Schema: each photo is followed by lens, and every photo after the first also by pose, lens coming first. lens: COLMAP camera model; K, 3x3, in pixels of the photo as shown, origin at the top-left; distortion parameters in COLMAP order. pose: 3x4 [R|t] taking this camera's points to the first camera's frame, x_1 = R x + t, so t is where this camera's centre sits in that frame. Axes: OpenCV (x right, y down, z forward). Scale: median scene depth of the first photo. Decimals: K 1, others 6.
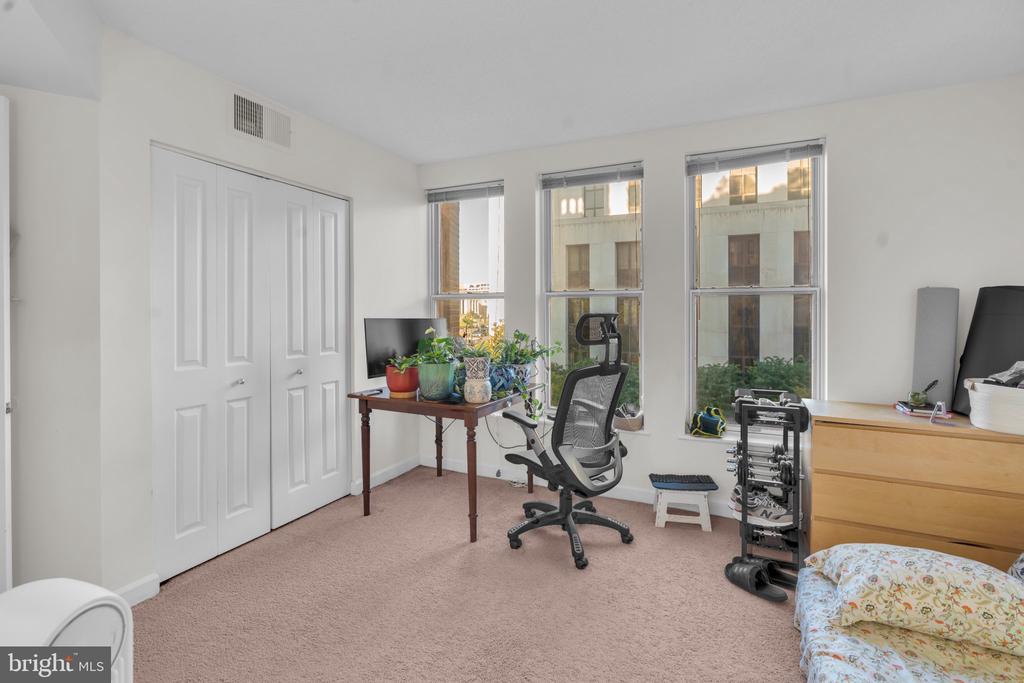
lens RADIAL K [[479.6, 0, 491.1], [0, 479.6, 315.9], [0, 0, 1]] dist [-0.001467, -0.000148]
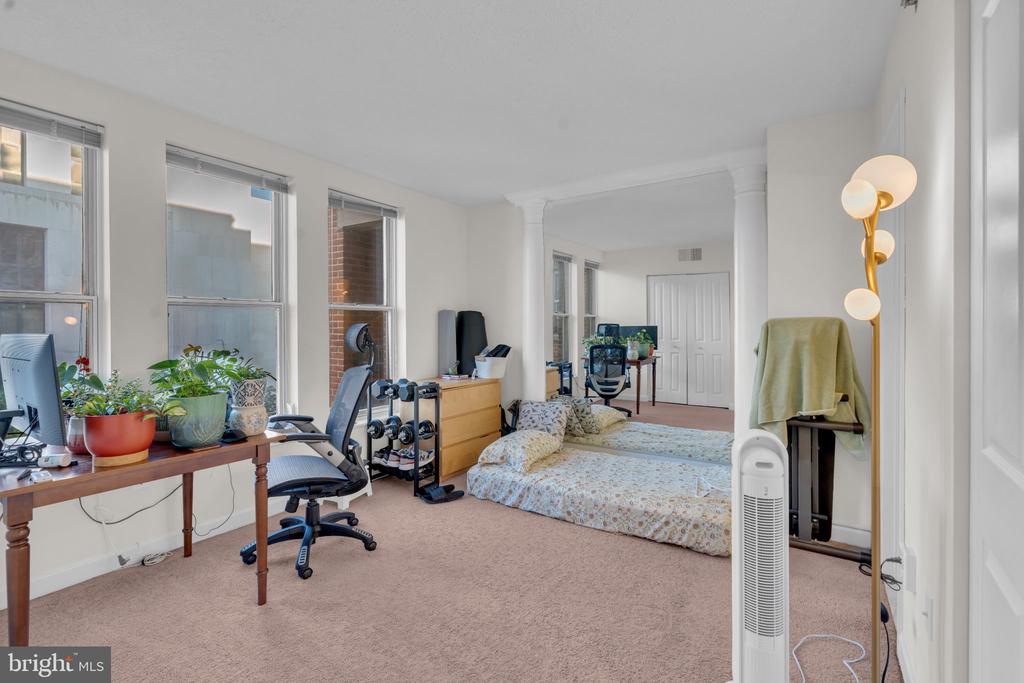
lens RADIAL K [[505.2, 0, 511.7], [0, 505.2, 326.5], [0, 0, 1]] dist [0.111102, -0.000147]
pose [[0.138975, -0.005245, 0.990282, -0.829821], [0.009737, 0.999945, 0.003929, -0.002113], [-0.990248, 0.009096, 0.139018, 0.420400]]
